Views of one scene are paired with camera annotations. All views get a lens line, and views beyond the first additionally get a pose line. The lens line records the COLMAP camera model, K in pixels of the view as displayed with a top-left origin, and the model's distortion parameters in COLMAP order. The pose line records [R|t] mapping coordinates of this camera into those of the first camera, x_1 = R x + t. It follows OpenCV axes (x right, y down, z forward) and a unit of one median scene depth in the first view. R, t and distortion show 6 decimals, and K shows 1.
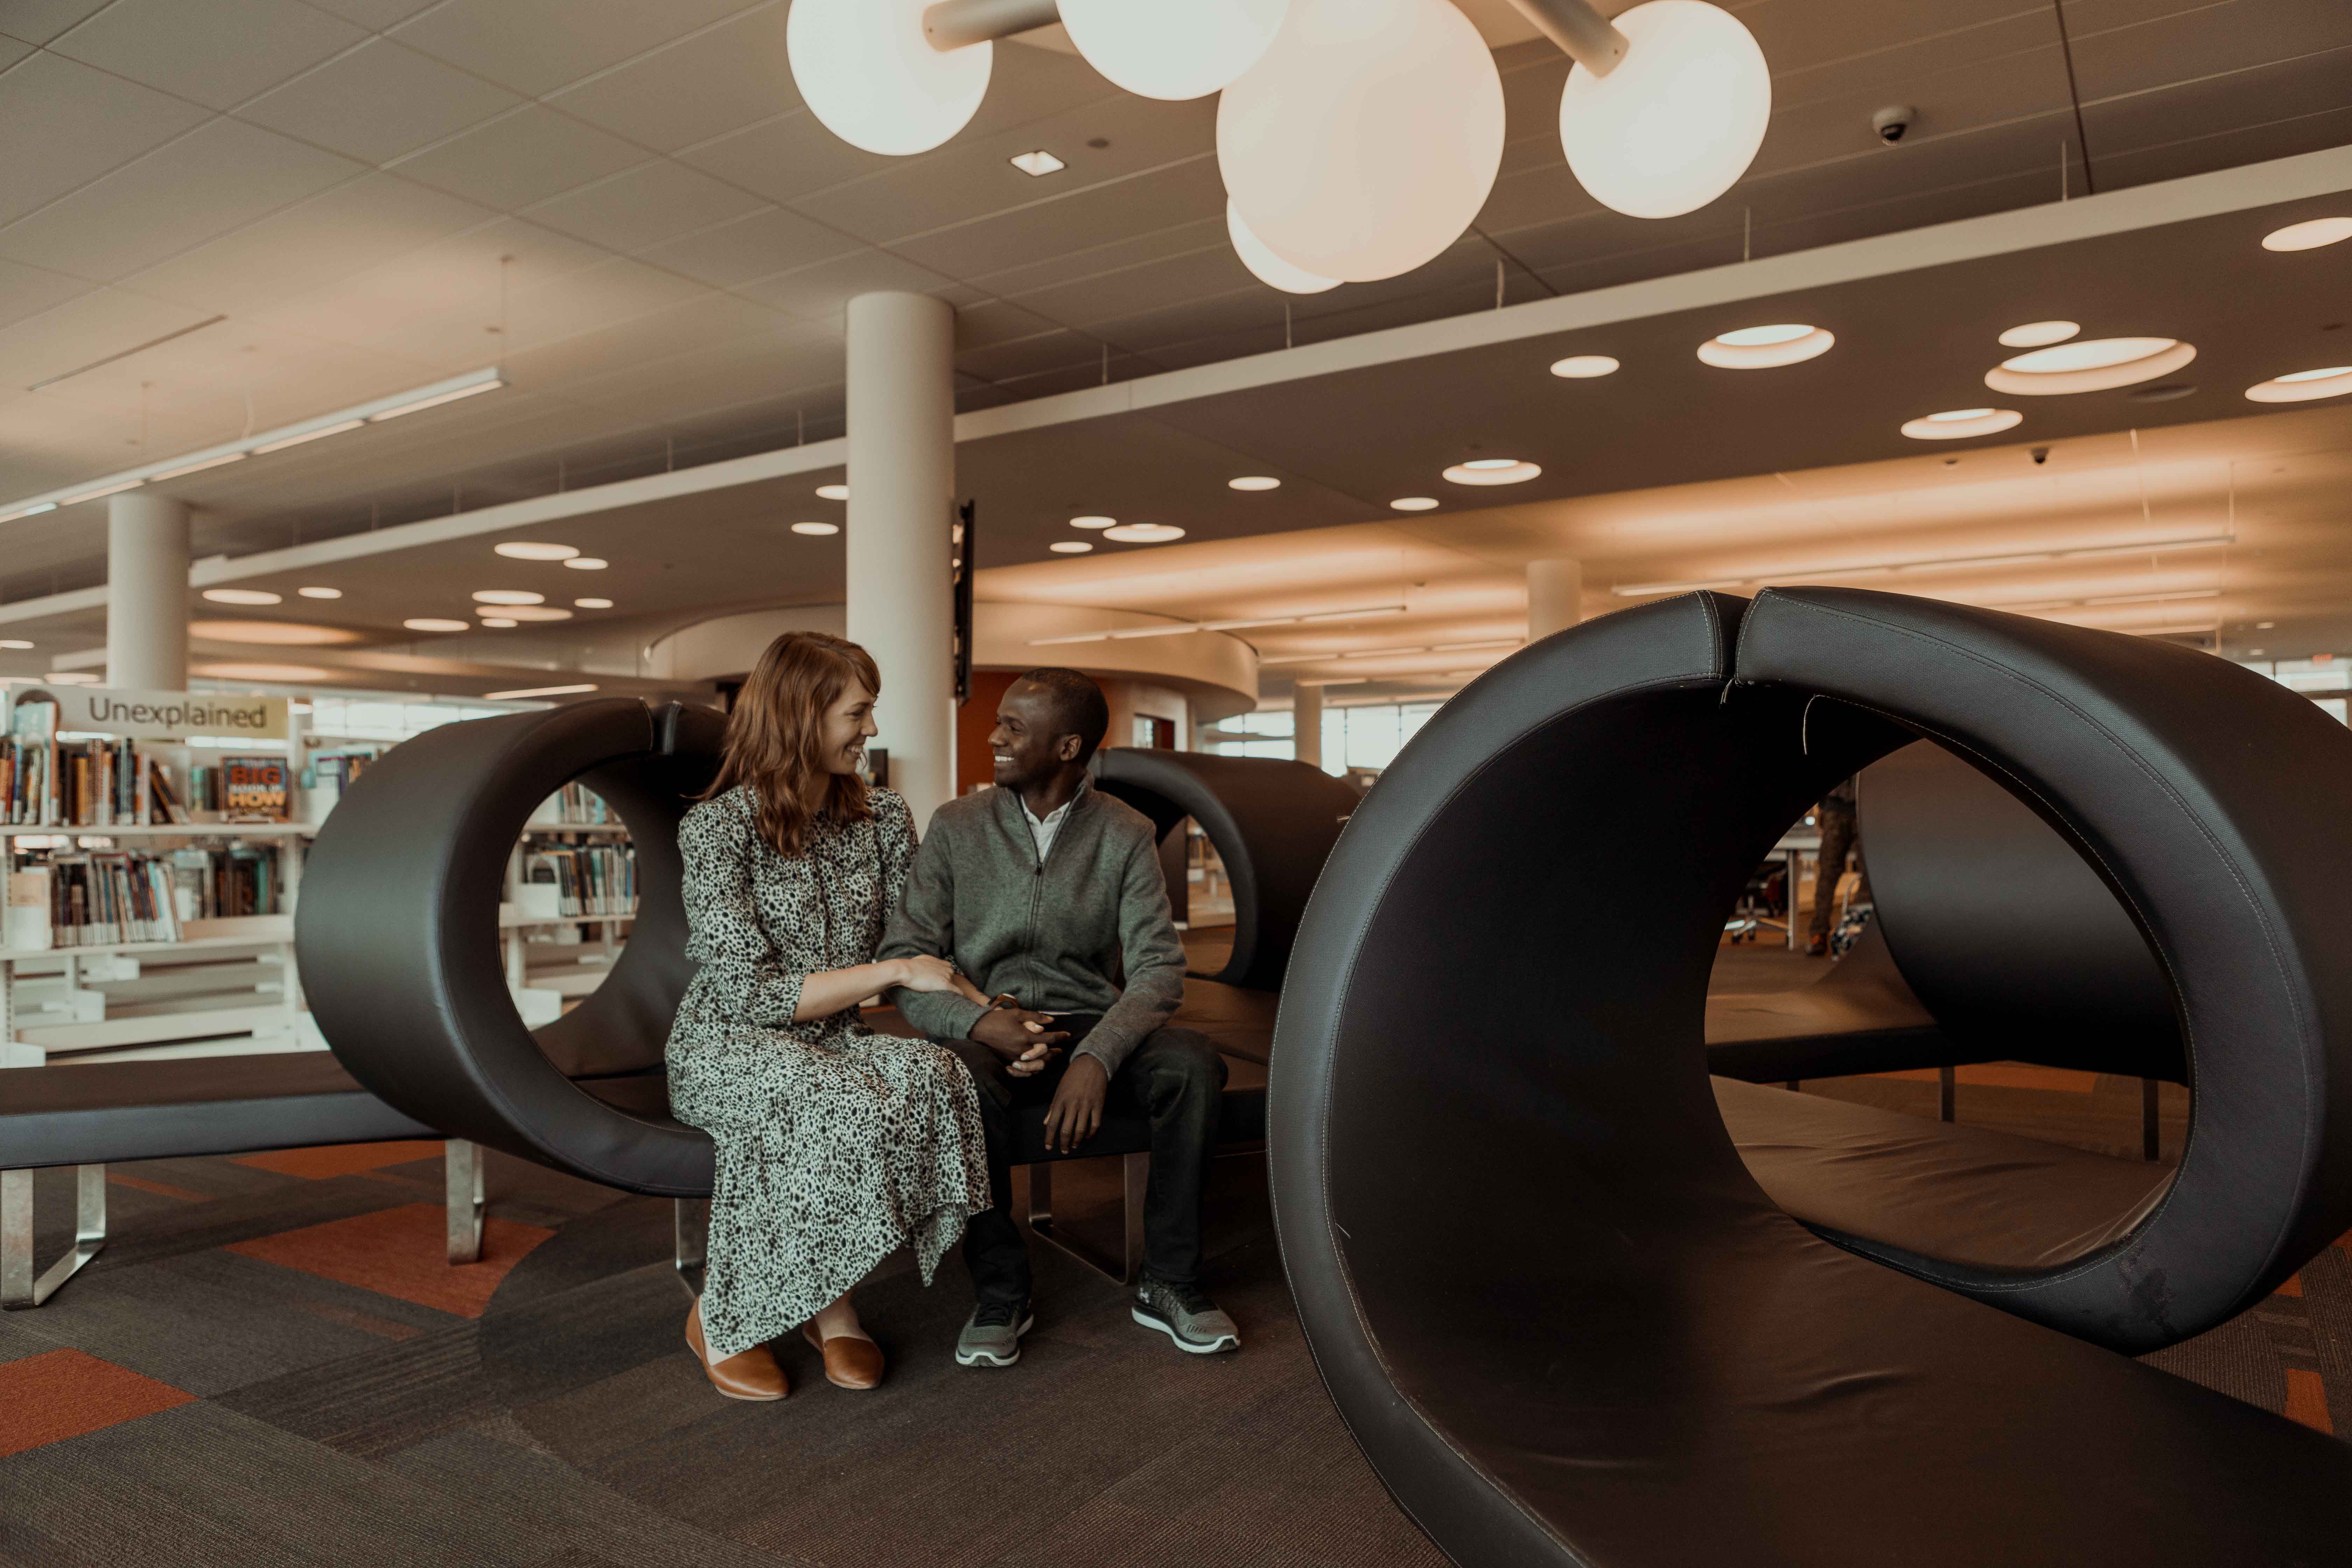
lens RADIAL K [[1659.0, 0, 1154.8], [0, 1659.0, 786.5], [0, 0, 1]] dist [0.008741, 0.005817]
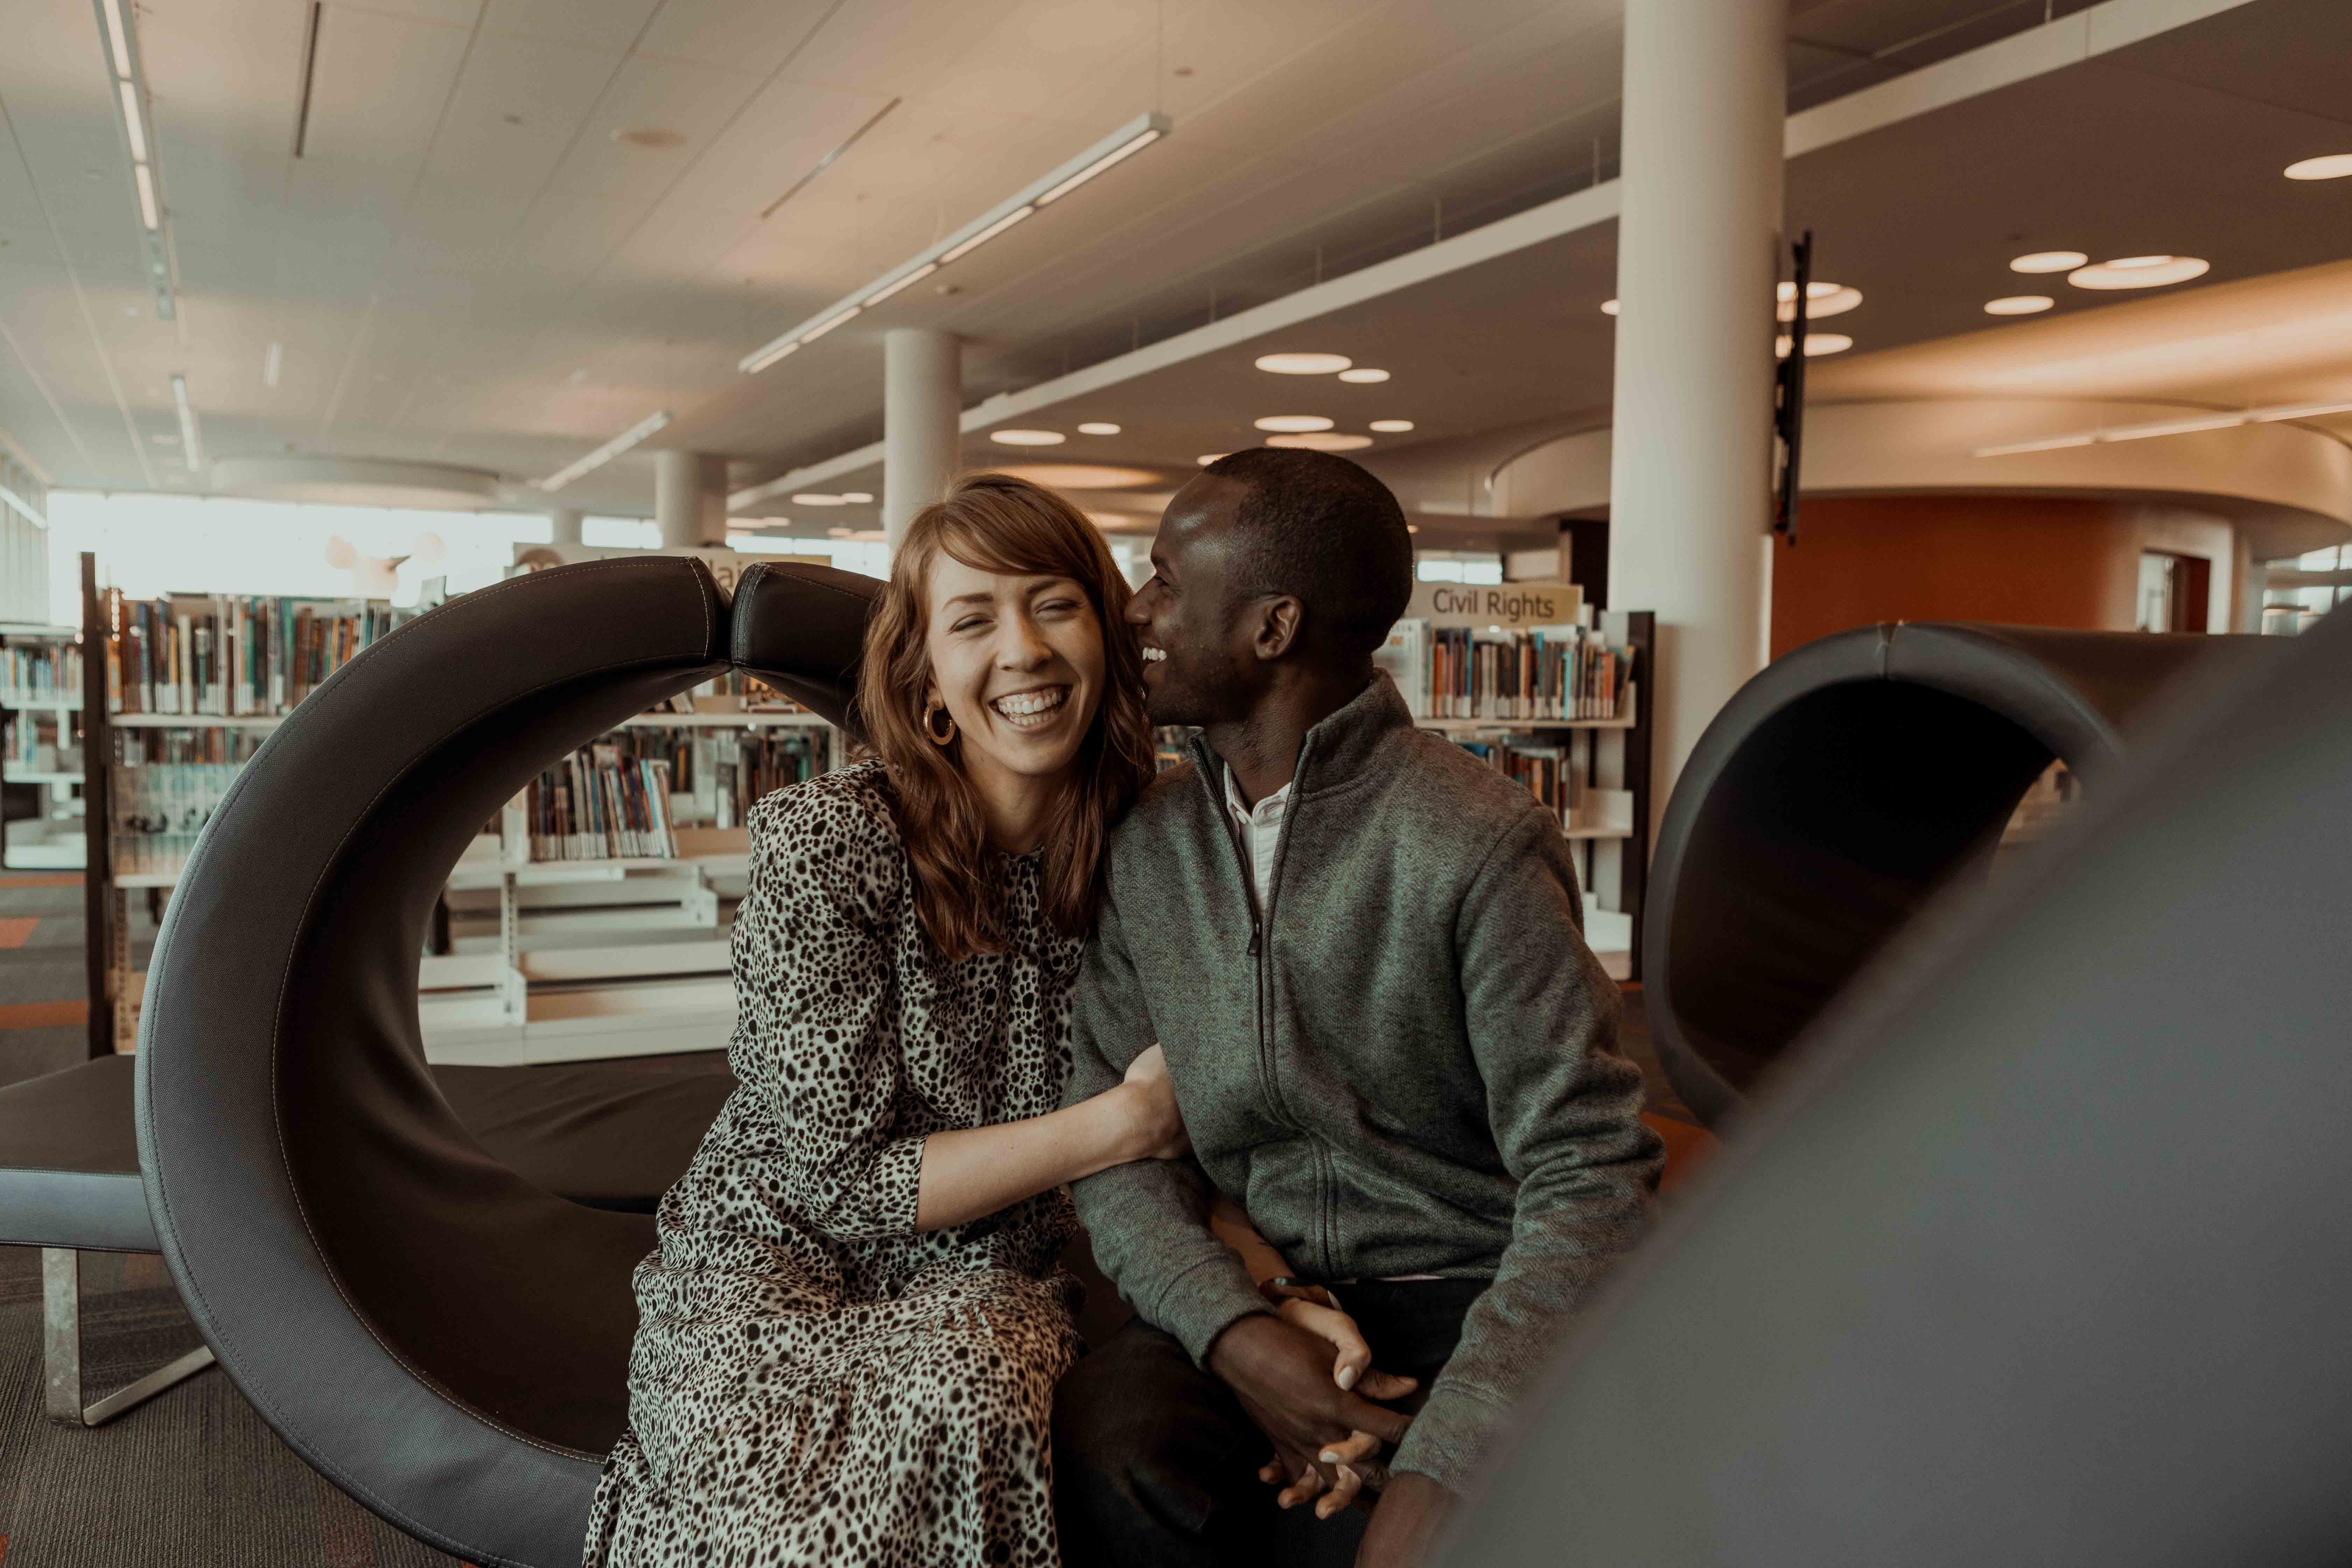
lens RADIAL K [[1858.4, 0, 1170.2], [0, 1858.4, 784.4], [0, 0, 1]] dist [0.040177, -0.021663]
pose [[0.867969, 0.049860, -0.494109, 0.053648], [-0.009689, 0.996458, 0.083532, -0.015583], [0.496524, -0.067716, 0.865378, 0.229240]]
